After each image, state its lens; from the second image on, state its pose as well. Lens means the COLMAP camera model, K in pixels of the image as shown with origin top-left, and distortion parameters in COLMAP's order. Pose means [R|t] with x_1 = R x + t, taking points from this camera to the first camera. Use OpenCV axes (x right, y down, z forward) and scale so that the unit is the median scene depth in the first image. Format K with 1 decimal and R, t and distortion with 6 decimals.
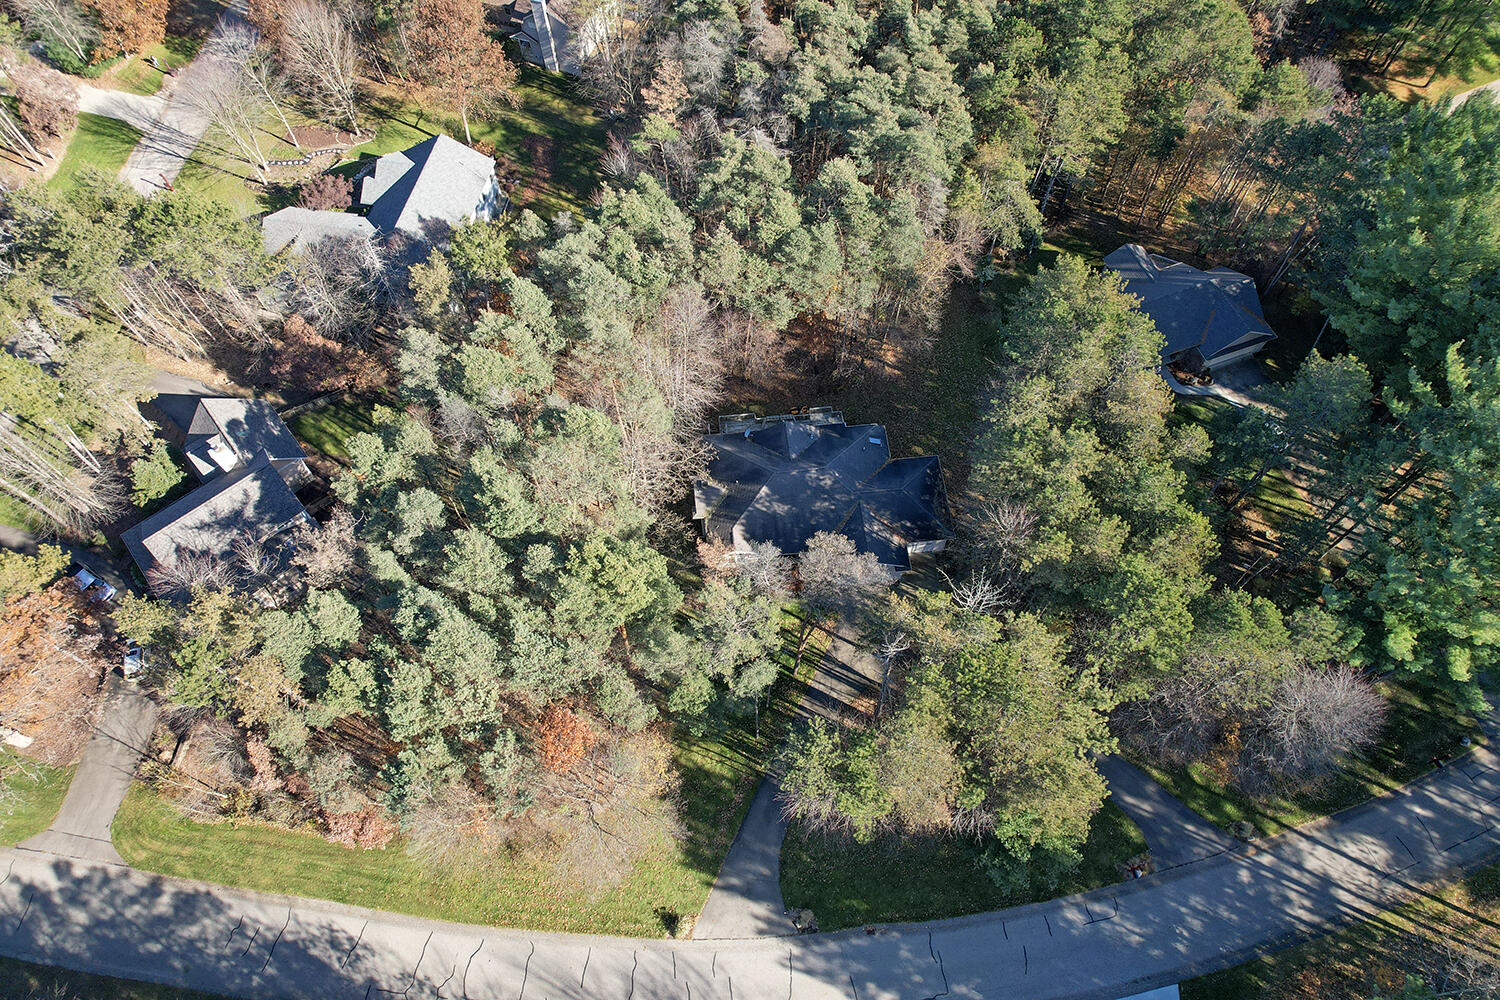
lens RADIAL K [[962.4, 0, 751.0], [0, 962.4, 510.2], [0, 0, 1]] dist [-0.061624, 0.053195]
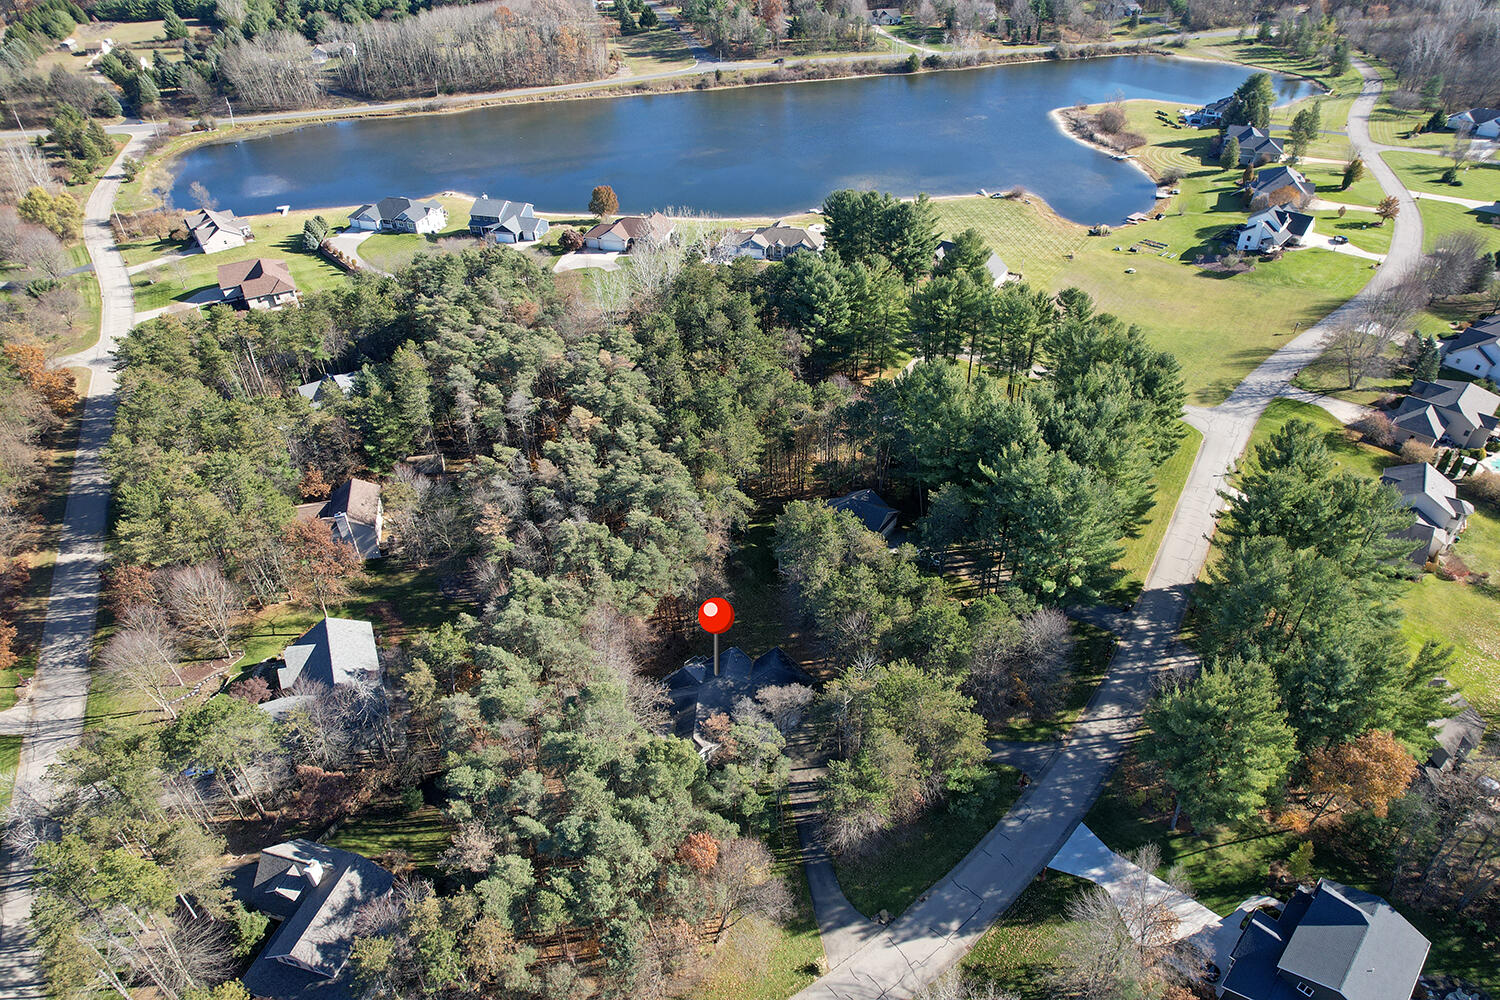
lens RADIAL K [[962.4, 0, 751.0], [0, 962.4, 510.2], [0, 0, 1]] dist [-0.061624, 0.053195]
pose [[0.828057, -0.345548, 0.441496, -0.476230], [0.499623, 0.812090, -0.301476, 0.224728], [-0.254360, 0.470220, 0.845100, -0.429438]]
